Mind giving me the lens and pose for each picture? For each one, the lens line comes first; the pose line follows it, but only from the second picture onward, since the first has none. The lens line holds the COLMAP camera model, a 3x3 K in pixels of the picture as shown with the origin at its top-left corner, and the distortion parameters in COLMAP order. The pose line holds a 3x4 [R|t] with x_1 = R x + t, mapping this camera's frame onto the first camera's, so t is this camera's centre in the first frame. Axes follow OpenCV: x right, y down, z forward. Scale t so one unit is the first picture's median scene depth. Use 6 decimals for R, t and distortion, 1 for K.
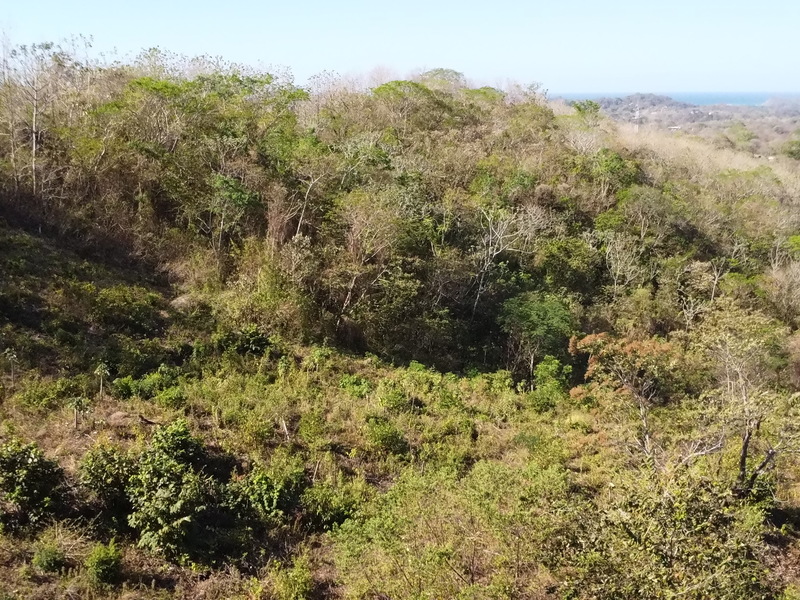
lens RADIAL K [[788.5, 0, 401.8], [0, 788.5, 303.2], [0, 0, 1]] dist [-0.031740, 0.000000]
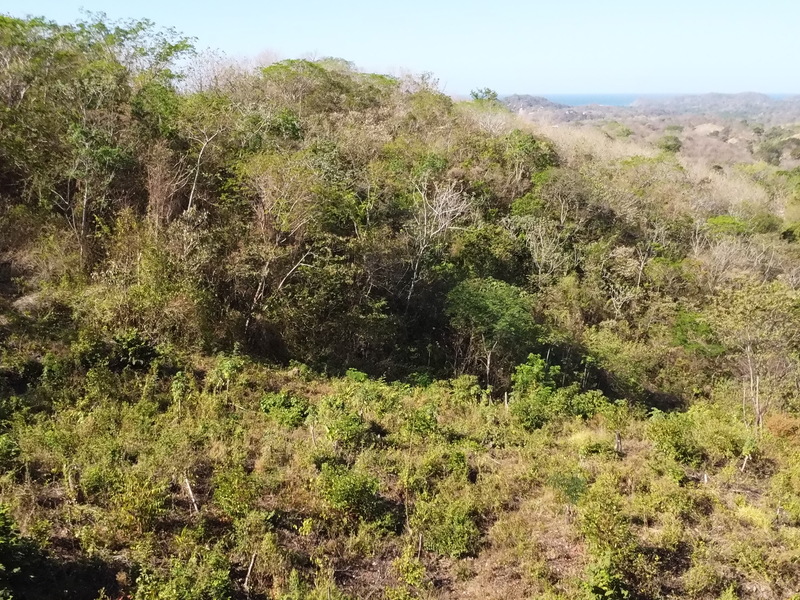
lens RADIAL K [[788.5, 0, 398.6], [0, 788.5, 297.7], [0, 0, 1]] dist [-0.031740, 0.000000]
pose [[0.989893, -0.036528, 0.137028, -0.039240], [0.037933, 0.999251, -0.007656, 0.011228], [-0.136646, 0.012776, 0.990538, 0.221745]]
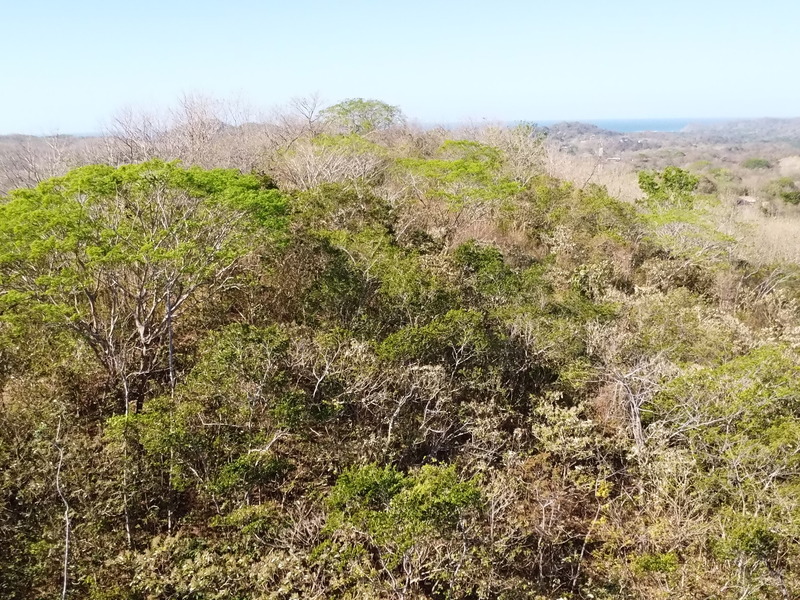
lens RADIAL K [[788.5, 0, 399.9], [0, 788.5, 301.5], [0, 0, 1]] dist [-0.031740, 0.000000]
pose [[0.995808, -0.028361, 0.086963, 0.115042], [0.031589, 0.998854, -0.035969, -0.585353], [-0.085843, 0.038565, 0.995562, 1.951607]]
